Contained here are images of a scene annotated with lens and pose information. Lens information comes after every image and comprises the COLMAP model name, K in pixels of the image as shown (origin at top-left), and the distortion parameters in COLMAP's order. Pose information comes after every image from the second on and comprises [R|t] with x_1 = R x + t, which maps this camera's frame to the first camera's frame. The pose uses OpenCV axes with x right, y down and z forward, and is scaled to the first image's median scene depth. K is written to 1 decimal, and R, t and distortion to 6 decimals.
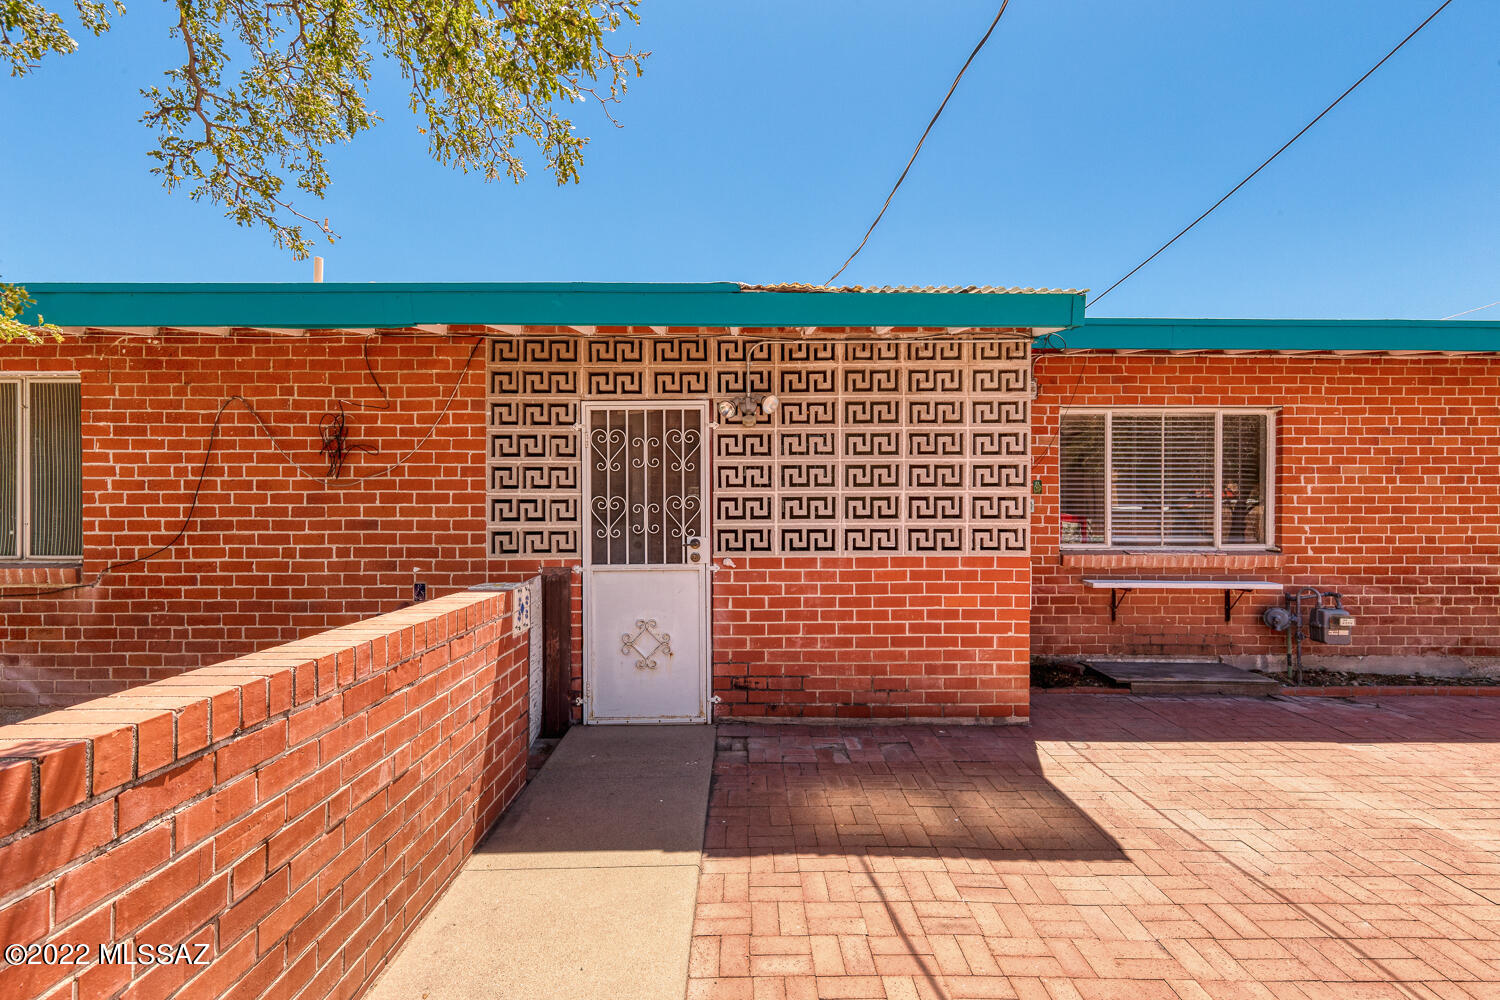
lens RADIAL K [[669.2, 0, 753.8], [0, 669.2, 503.4], [0, 0, 1]] dist [0.000600, 0.000275]
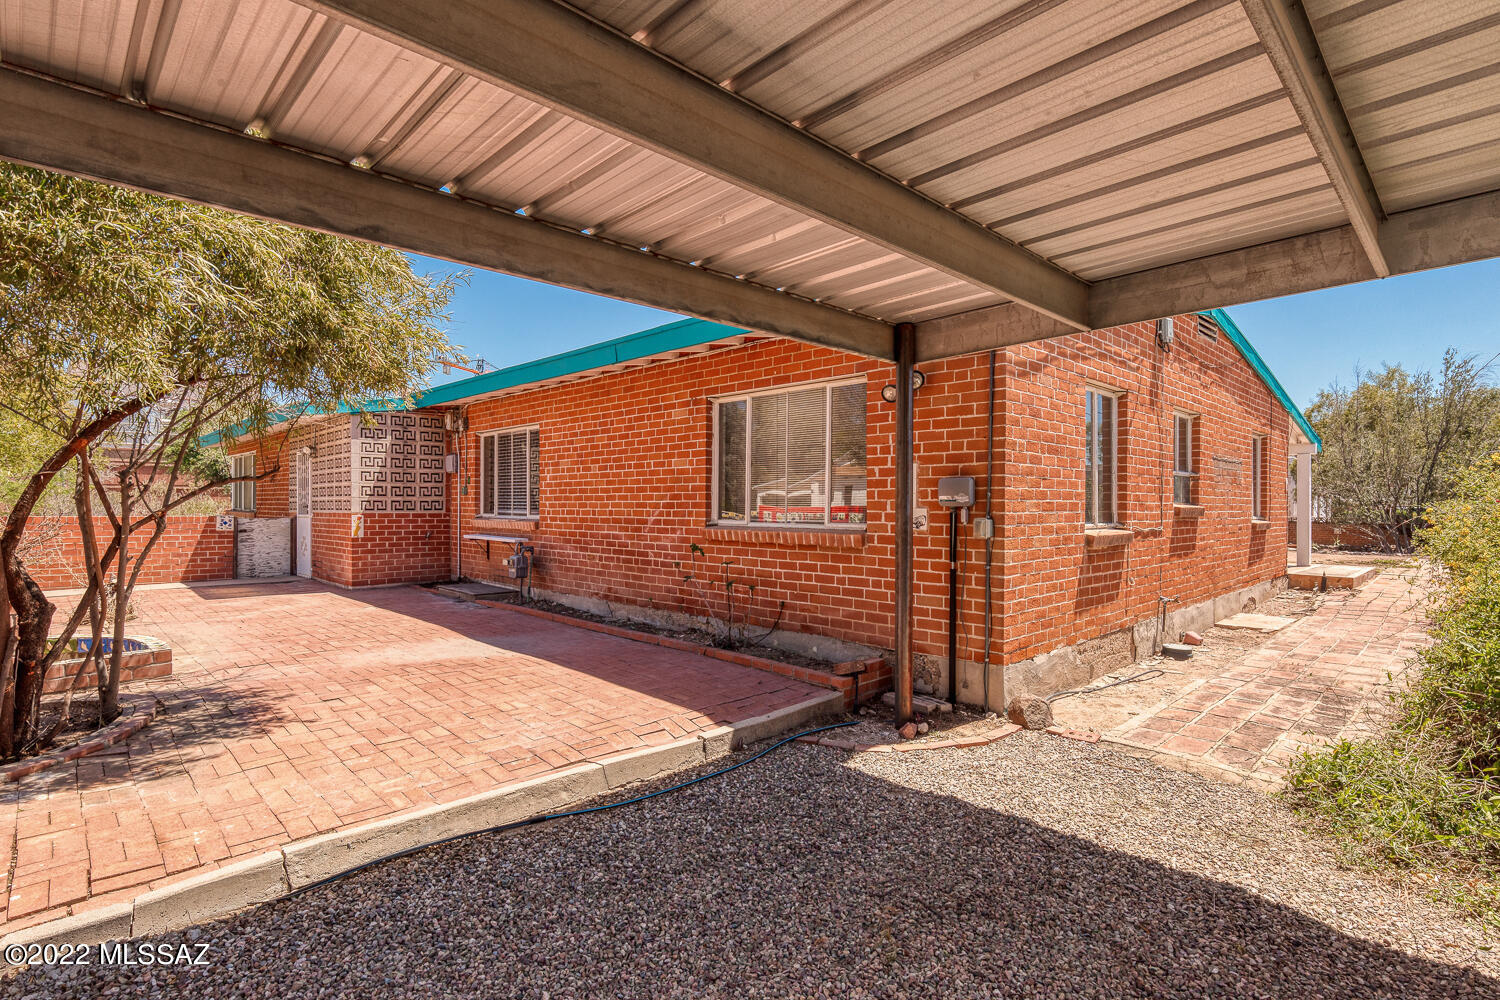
lens RADIAL K [[736.1, 0, 750.0], [0, 736.1, 500.0], [0, 0, 1]] dist [-0.000679, -0.000083]
pose [[0.694473, -0.003937, -0.719508, 2.300769], [-0.004400, 0.999943, -0.009718, 0.041936], [0.719505, 0.009915, 0.694416, 0.193066]]
